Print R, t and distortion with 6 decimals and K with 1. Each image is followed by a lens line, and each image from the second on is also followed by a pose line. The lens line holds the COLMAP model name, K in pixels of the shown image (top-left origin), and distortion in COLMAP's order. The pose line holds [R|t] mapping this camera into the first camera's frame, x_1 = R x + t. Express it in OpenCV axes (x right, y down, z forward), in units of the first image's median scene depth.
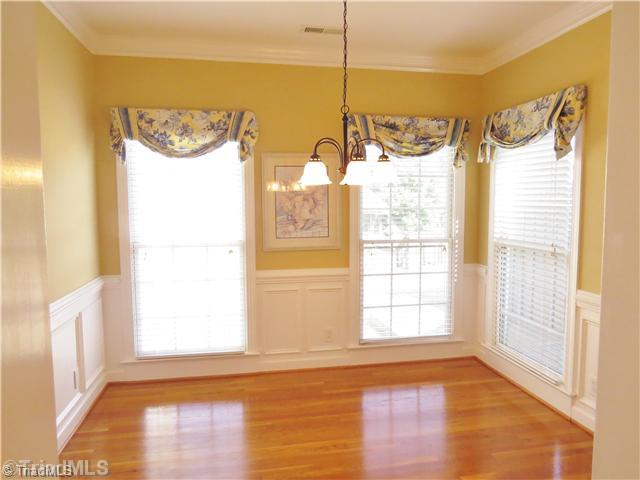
lens RADIAL K [[415.1, 0, 319.9], [0, 415.1, 235.2], [0, 0, 1]] dist [-0.004748, -0.000590]
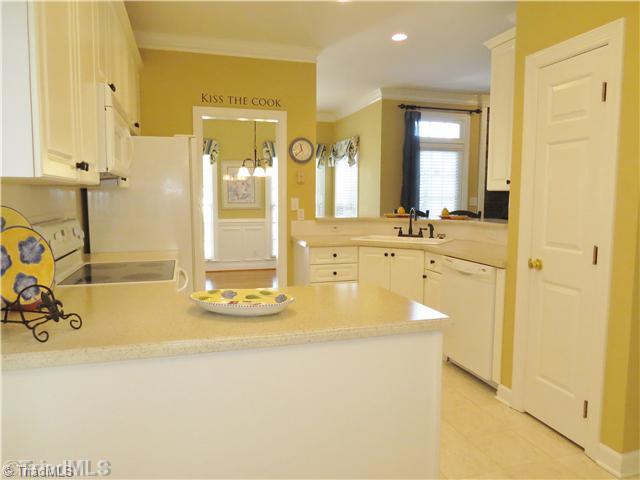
lens RADIAL K [[457.0, 0, 317.8], [0, 457.0, 242.8], [0, 0, 1]] dist [-0.005716, -0.000901]
pose [[0.996005, 0.000747, 0.089289, 0.133191], [-0.002613, 0.999781, 0.020777, 0.157635], [-0.089254, -0.020927, 0.995789, -1.282546]]
